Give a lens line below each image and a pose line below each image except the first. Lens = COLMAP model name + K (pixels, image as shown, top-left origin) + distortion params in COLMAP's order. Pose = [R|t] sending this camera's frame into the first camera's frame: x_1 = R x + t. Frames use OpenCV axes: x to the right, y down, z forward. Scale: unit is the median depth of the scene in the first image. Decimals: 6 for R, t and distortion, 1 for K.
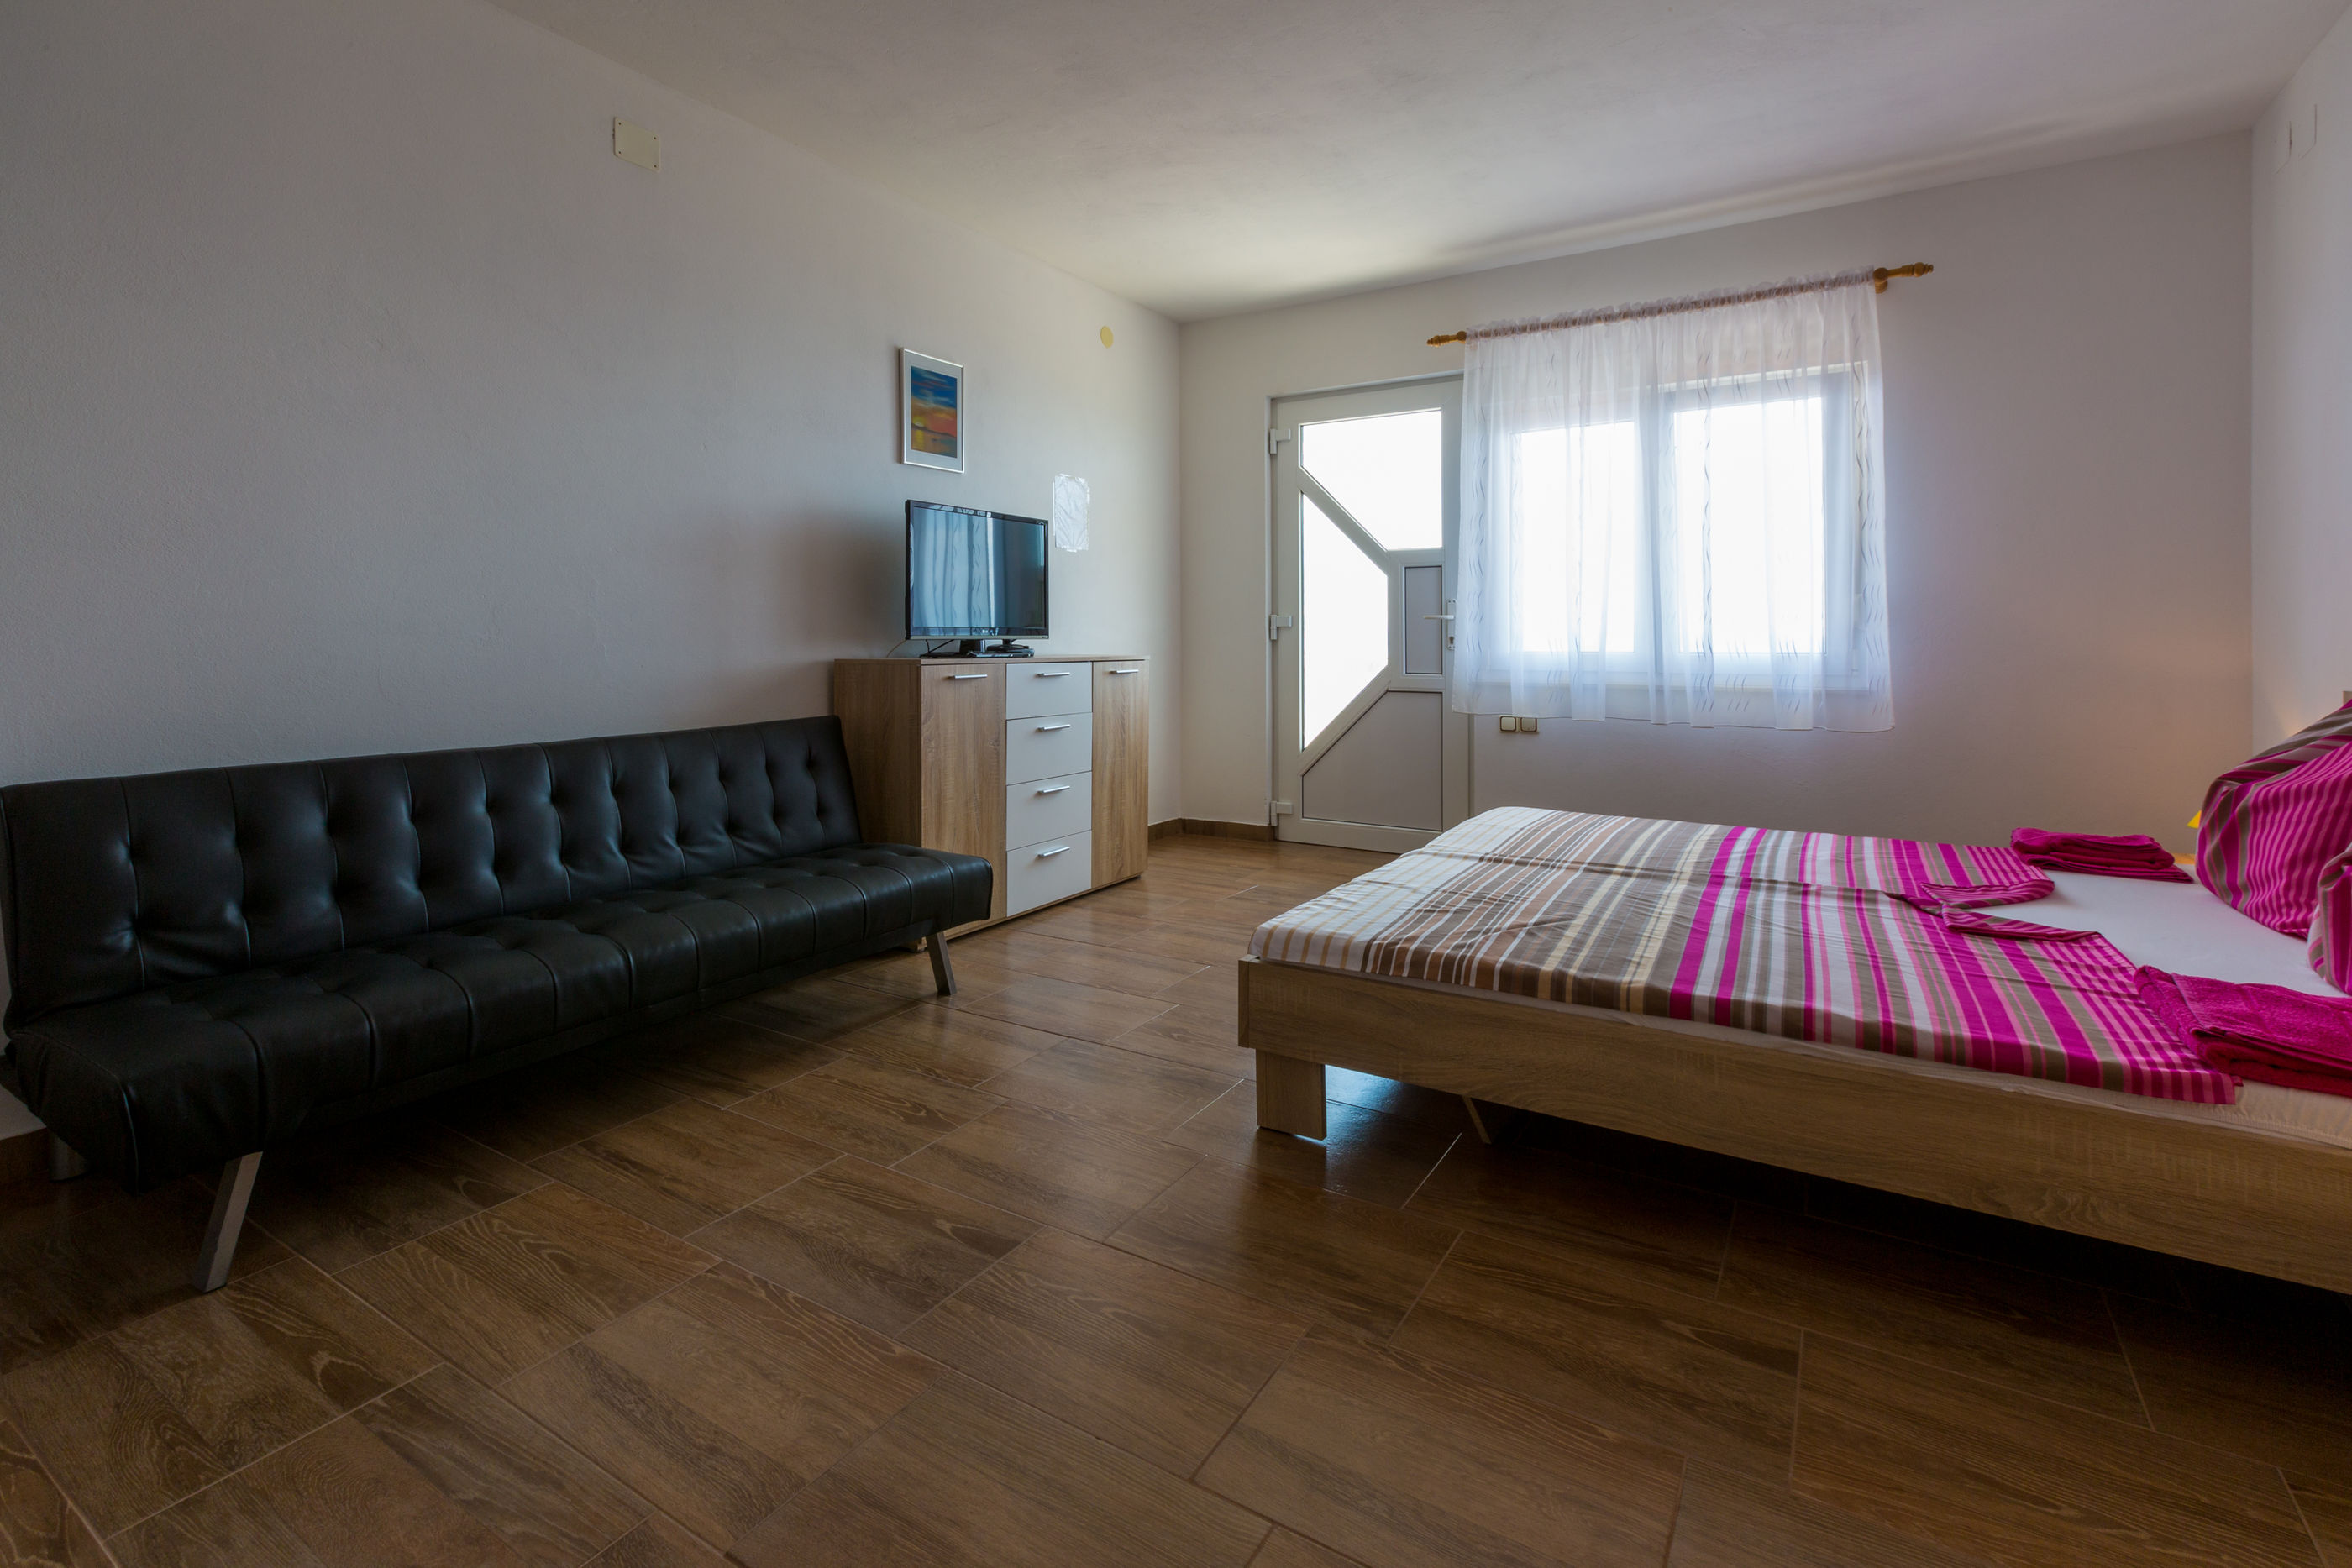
lens RADIAL K [[1085.3, 0, 1169.7], [0, 1085.3, 657.3], [0, 0, 1]] dist [-0.000617, -0.000074]
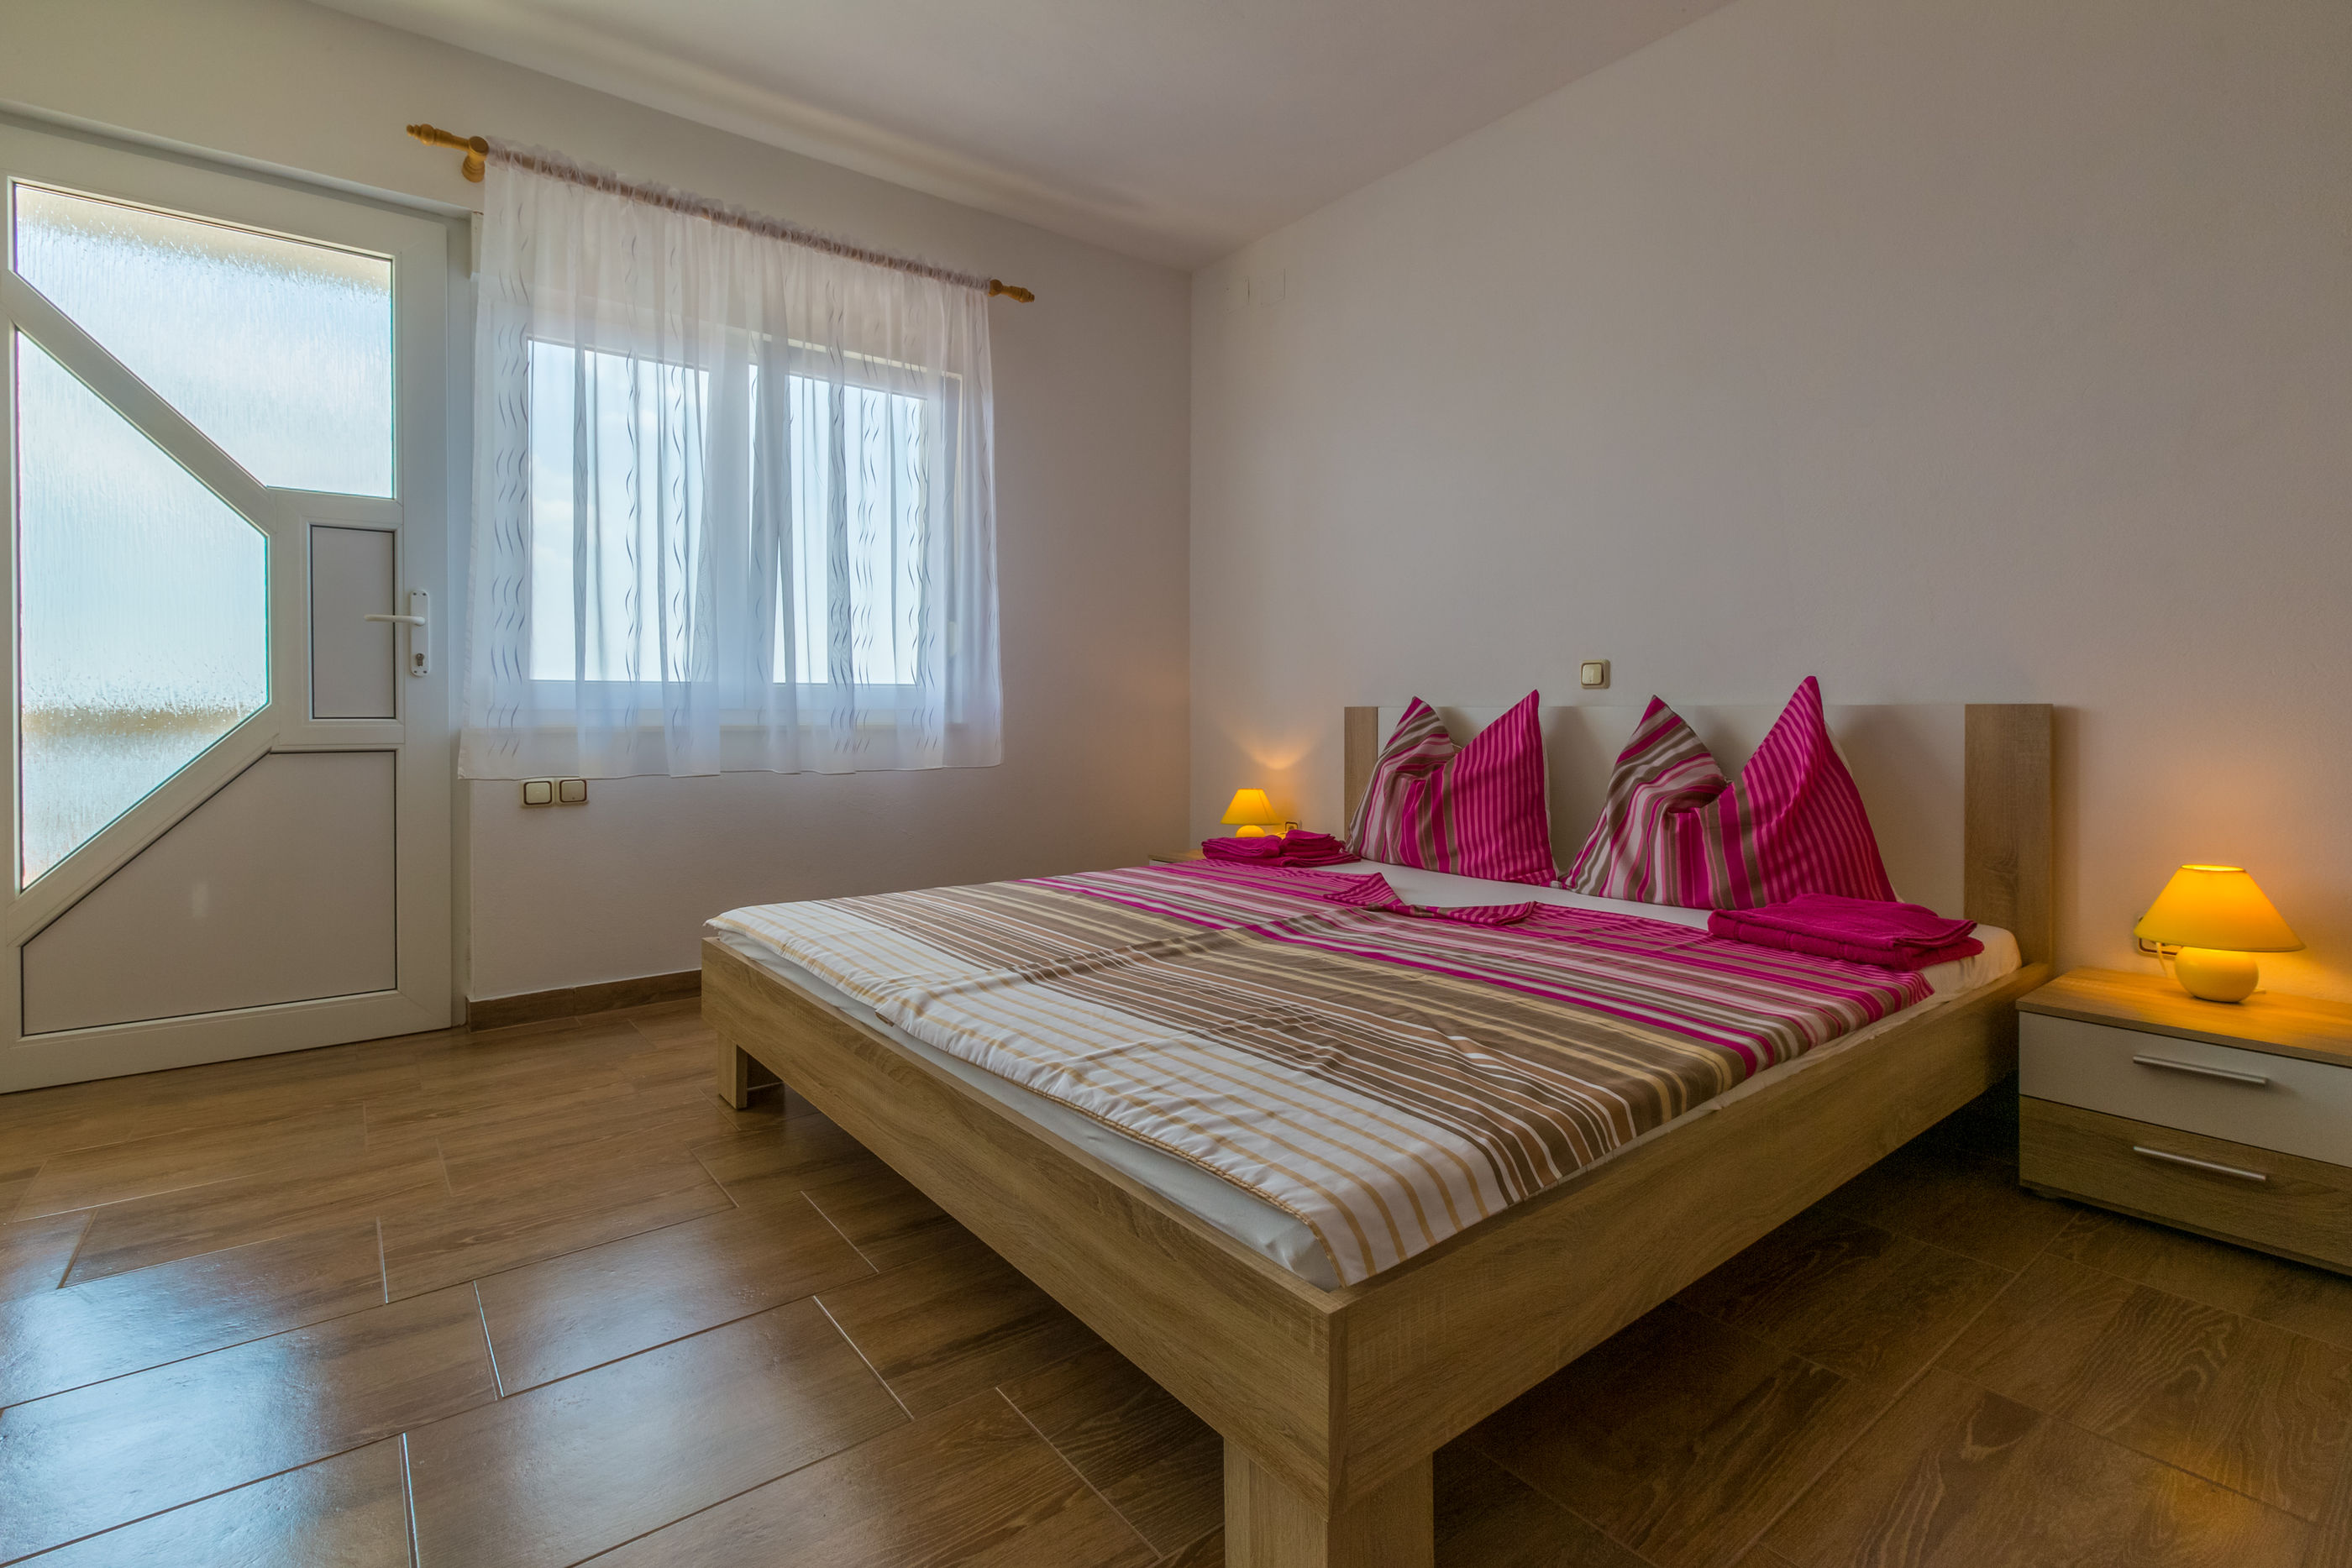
lens RADIAL K [[1095.9, 0, 1177.5], [0, 1095.9, 719.8], [0, 0, 1]] dist [0.002755, -0.000095]
pose [[0.343575, -0.009376, 0.939079, -0.183833], [0.017076, 0.999847, 0.003735, 0.025268], [-0.938970, 0.014753, 0.343682, 0.478908]]
